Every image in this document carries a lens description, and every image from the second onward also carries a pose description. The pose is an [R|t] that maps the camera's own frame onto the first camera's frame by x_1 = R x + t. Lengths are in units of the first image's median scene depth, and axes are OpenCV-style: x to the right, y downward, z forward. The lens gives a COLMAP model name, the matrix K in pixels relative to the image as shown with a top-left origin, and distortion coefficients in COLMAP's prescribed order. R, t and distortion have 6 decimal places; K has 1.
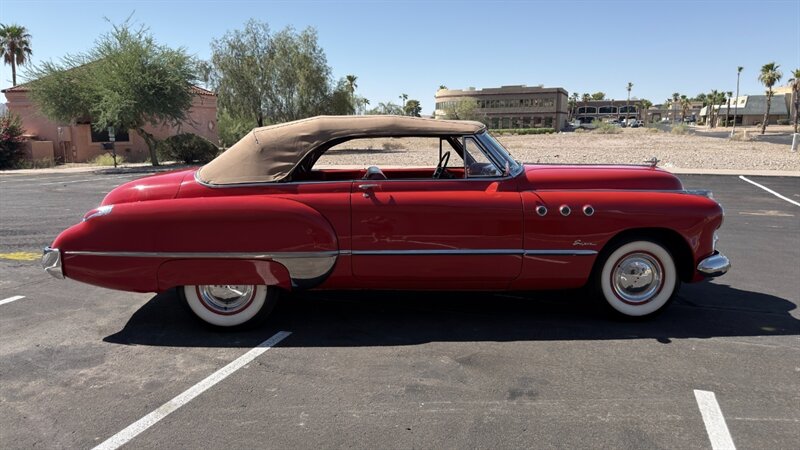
lens RADIAL K [[569.5, 0, 400.0], [0, 569.5, 225.0], [0, 0, 1]] dist [0.048615, -0.062902]
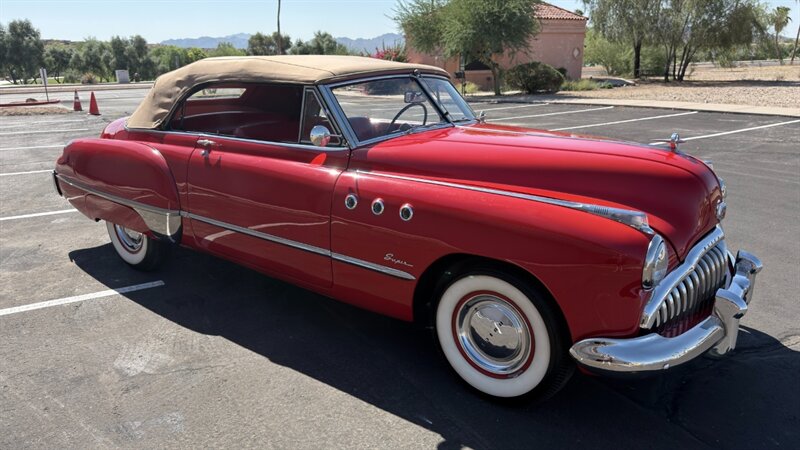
lens RADIAL K [[570.1, 0, 397.1], [0, 570.1, 224.7], [0, 0, 1]] dist [0.043173, -0.052774]
pose [[0.764045, 0.178377, -0.620013, 0.685883], [-0.101089, 0.982248, 0.158019, -0.105807], [0.637193, -0.058057, 0.768514, 0.480336]]
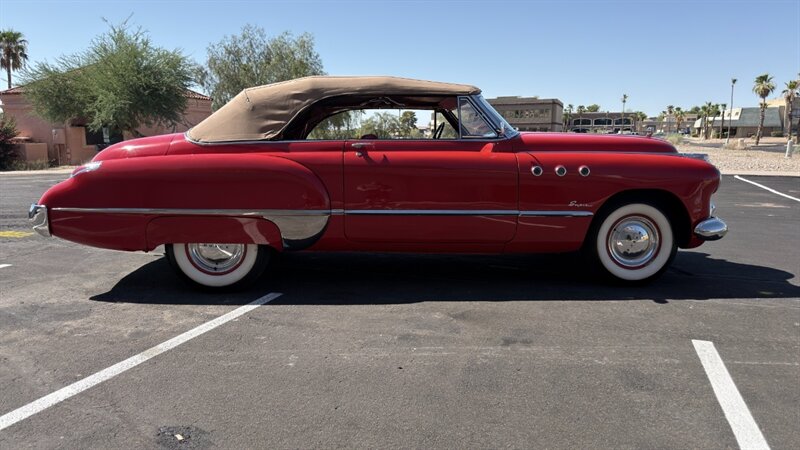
lens RADIAL K [[569.0, 0, 398.1], [0, 569.0, 230.3], [0, 0, 1]] dist [0.051492, -0.067958]
pose [[0.999975, 0.005165, 0.004860, 0.003749], [-0.005108, 0.999918, -0.011717, 0.085798], [-0.004920, 0.011692, 0.999920, 0.015694]]
